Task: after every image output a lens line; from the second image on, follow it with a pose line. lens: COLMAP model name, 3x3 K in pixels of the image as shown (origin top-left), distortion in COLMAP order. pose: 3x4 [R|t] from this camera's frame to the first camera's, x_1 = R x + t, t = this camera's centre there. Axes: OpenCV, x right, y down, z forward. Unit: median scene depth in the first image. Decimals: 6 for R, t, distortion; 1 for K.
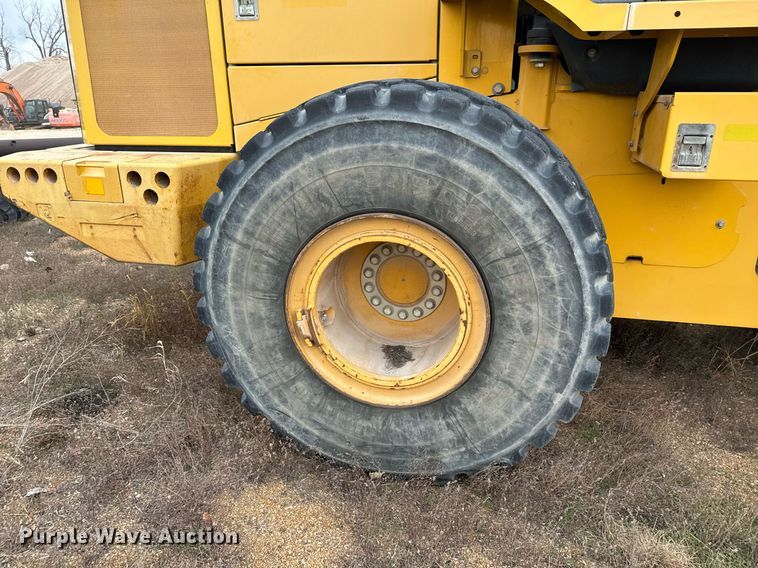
lens RADIAL K [[526.9, 0, 388.8], [0, 526.9, 282.6], [0, 0, 1]] dist [0.057763, -0.068454]
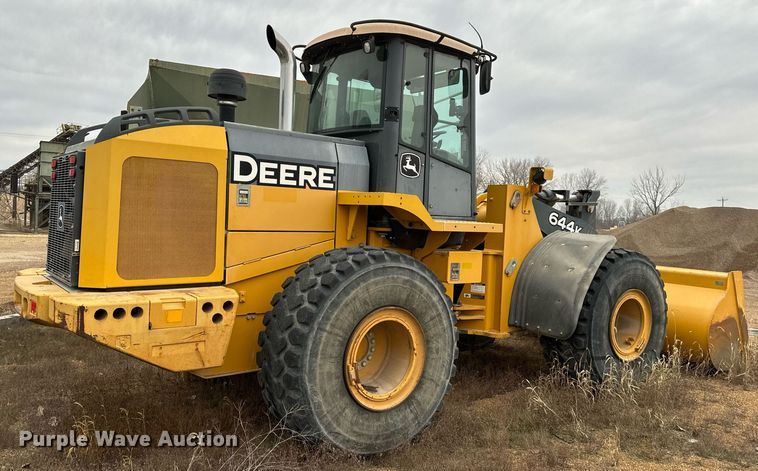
lens RADIAL K [[560.4, 0, 379.0], [0, 560.4, 235.5], [0, 0, 1]] dist [0.063032, -0.001553]
pose [[0.657455, 0.003125, 0.753487, -1.600729], [0.215756, 0.957339, -0.192228, 0.019075], [-0.721944, 0.288950, 0.628733, -0.450944]]
